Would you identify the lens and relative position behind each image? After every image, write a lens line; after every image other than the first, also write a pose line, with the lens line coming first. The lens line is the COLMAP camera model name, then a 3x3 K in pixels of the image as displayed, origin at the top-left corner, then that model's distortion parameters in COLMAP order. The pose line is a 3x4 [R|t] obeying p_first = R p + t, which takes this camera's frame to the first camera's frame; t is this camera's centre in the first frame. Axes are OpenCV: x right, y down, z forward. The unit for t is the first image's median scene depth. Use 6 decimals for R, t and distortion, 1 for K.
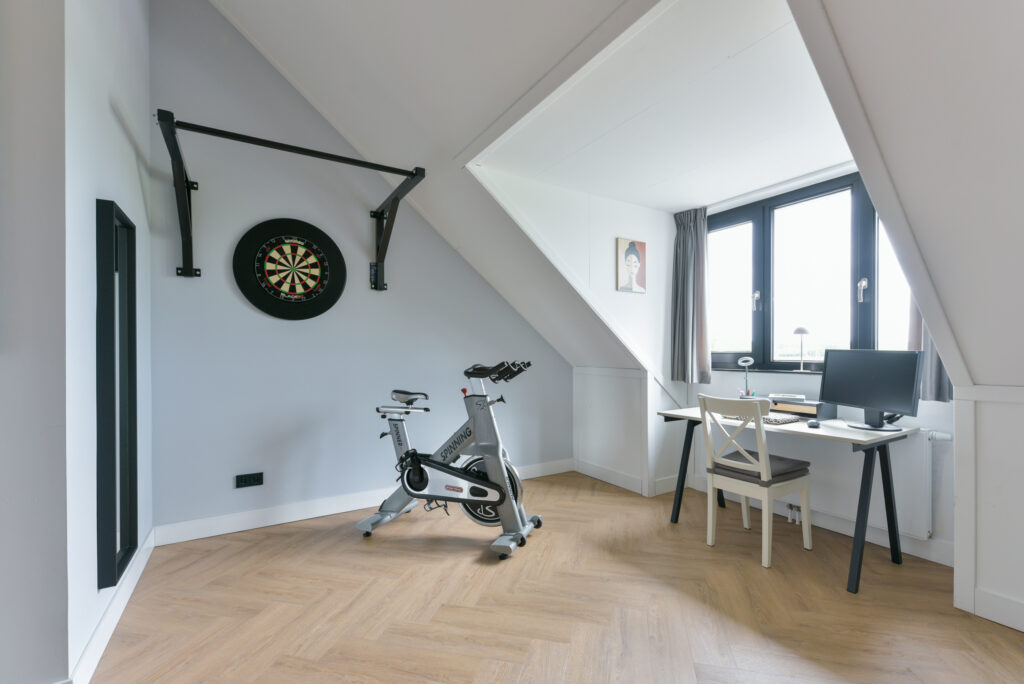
lens RADIAL K [[442.2, 0, 516.7], [0, 442.2, 354.6], [0, 0, 1]] dist [-0.001581, 0.000132]
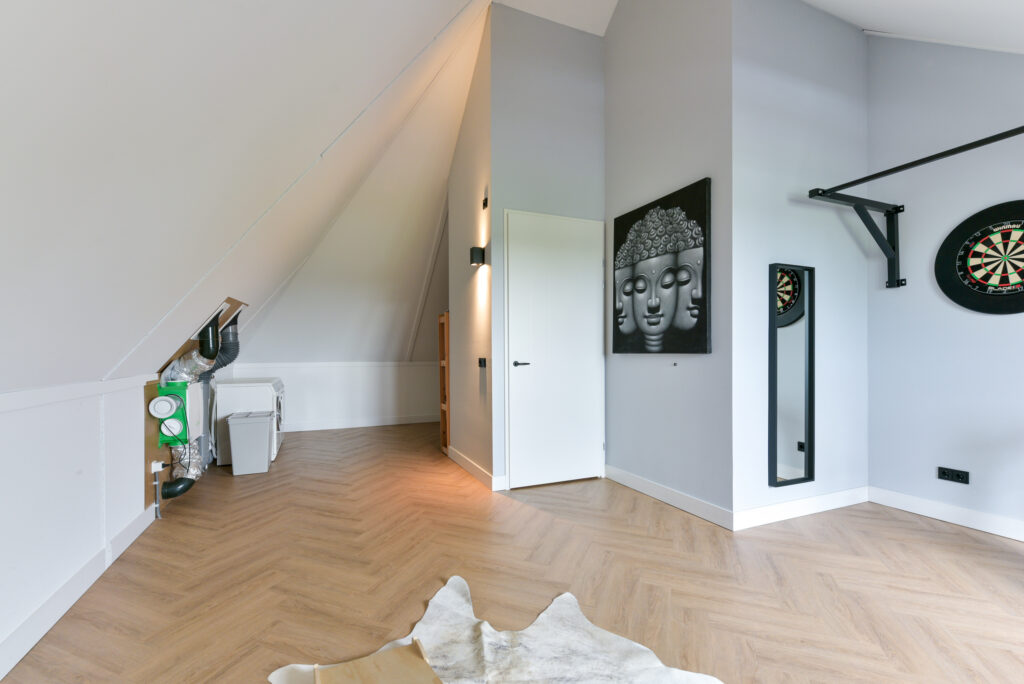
lens RADIAL K [[442.2, 0, 501.3], [0, 442.2, 349.1], [0, 0, 1]] dist [-0.001581, 0.000132]
pose [[-0.152519, -0.007101, -0.988275, 0.560303], [0.000002, 0.999974, -0.007185, -0.000635], [0.988300, -0.001098, -0.152515, 0.121573]]
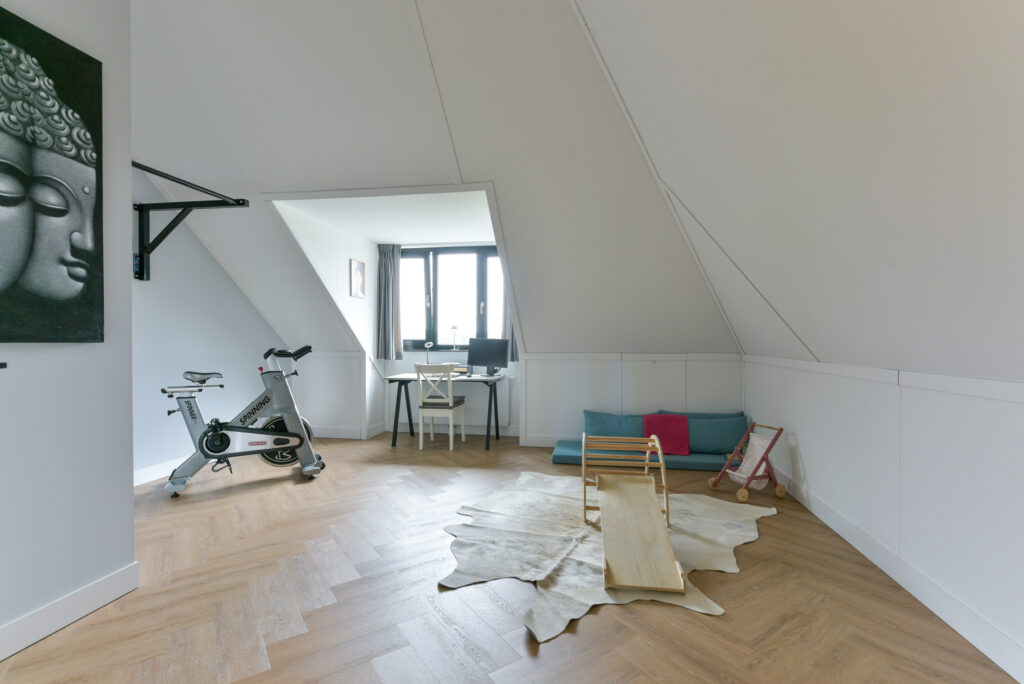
lens RADIAL K [[480.7, 0, 505.5], [0, 480.7, 340.4], [0, 0, 1]] dist [-0.000104, -0.000003]
pose [[0.679168, 0.000502, 0.733983, -0.653597], [0.000994, 0.999998, -0.001604, 0.001169], [-0.733982, 0.001819, 0.679166, -0.479861]]
